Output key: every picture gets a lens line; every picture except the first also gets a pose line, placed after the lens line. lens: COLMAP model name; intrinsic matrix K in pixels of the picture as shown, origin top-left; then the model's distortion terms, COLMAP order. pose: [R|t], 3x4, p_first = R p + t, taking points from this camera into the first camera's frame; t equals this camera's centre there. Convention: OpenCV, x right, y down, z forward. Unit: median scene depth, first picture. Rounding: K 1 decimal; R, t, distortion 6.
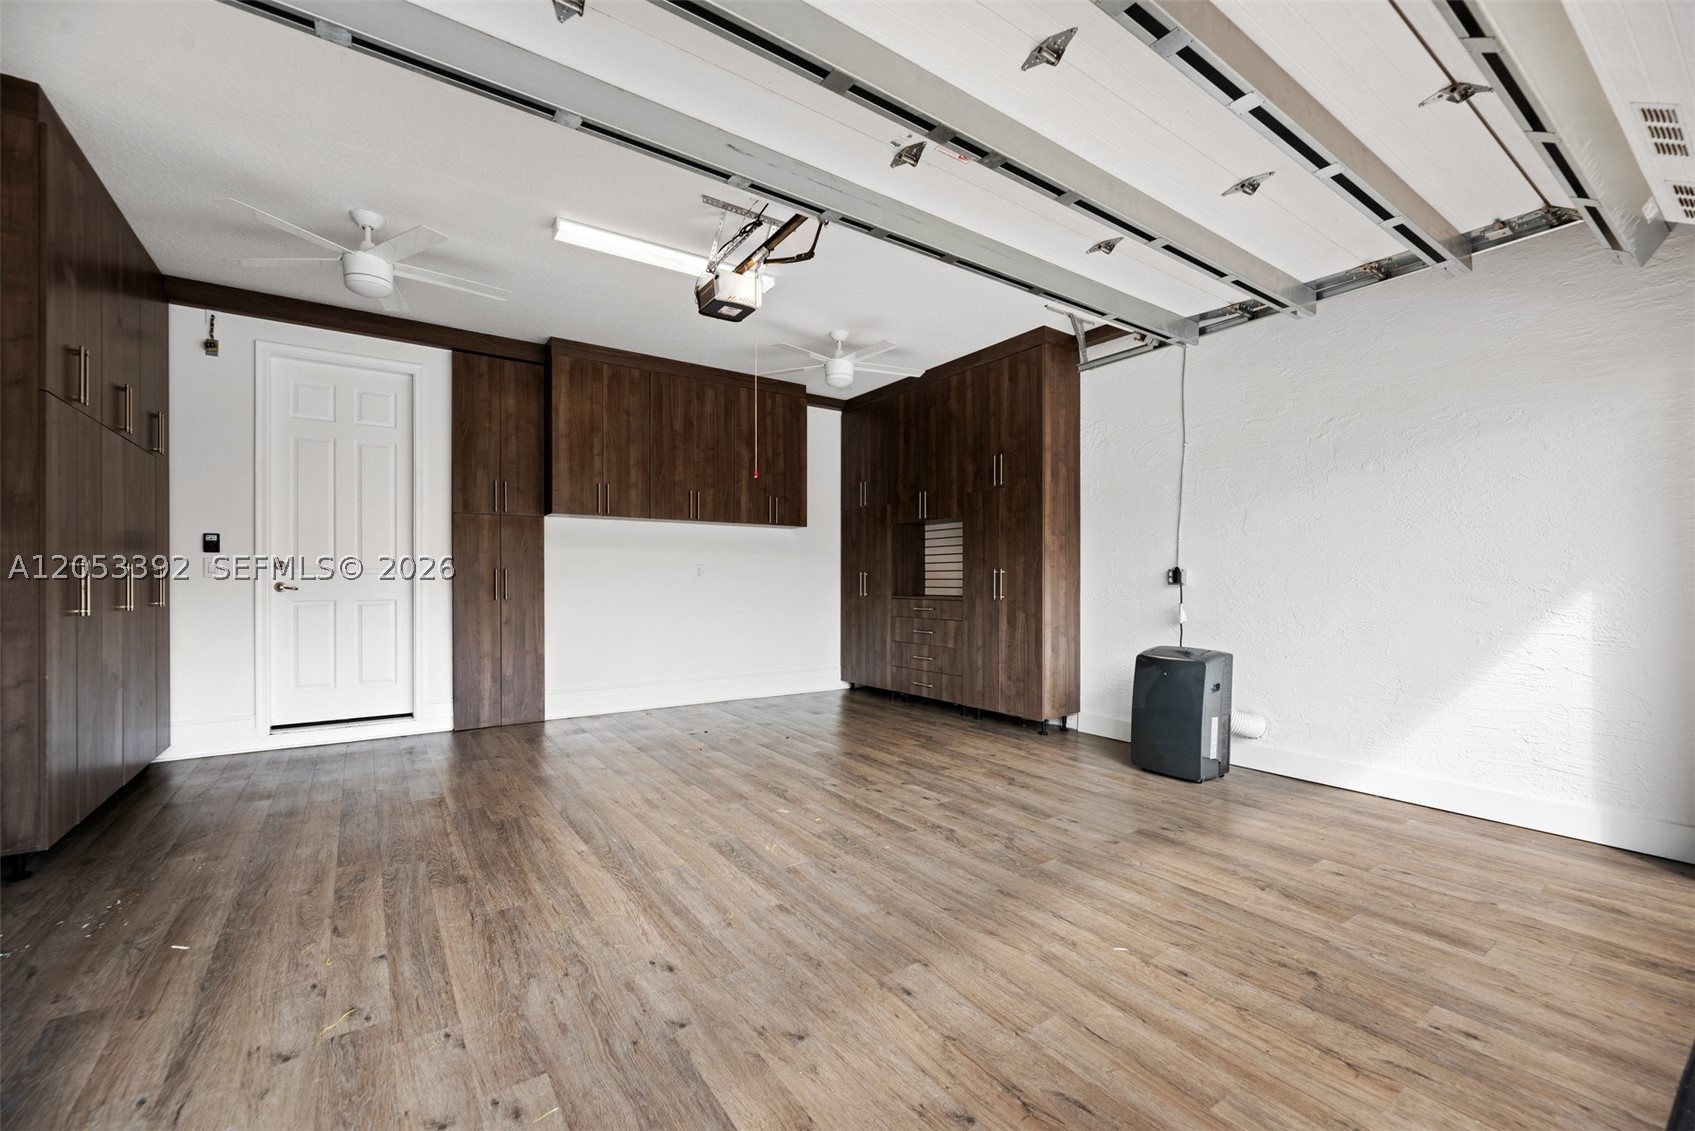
lens RADIAL K [[692.3, 0, 850.5], [0, 692.3, 593.2], [0, 0, 1]] dist [-0.000033, -0.000271]
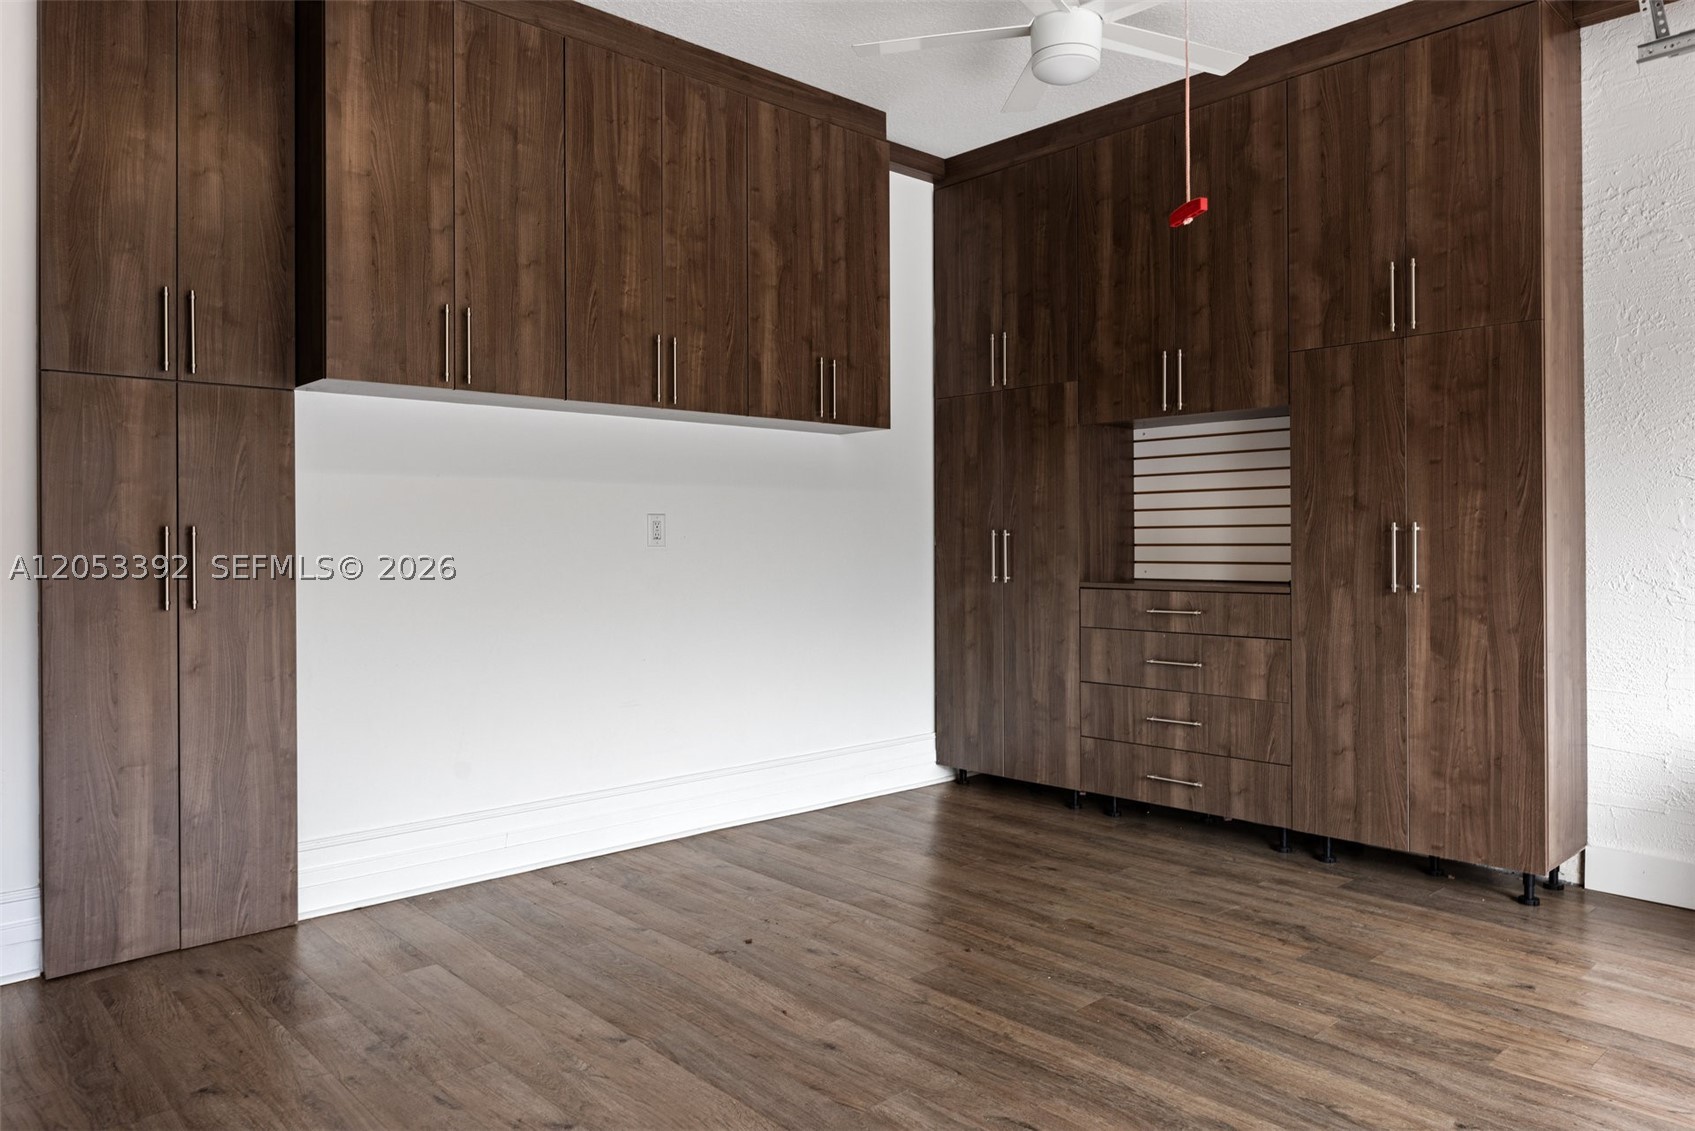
lens RADIAL K [[1117.8, 0, 846.4], [0, 1117.8, 551.7], [0, 0, 1]] dist [0.000858, -0.000100]
pose [[0.989934, -0.006663, 0.141375, -0.223419], [0.008125, 0.999919, -0.009767, -0.011791], [-0.141298, 0.010817, 0.989908, 0.337725]]
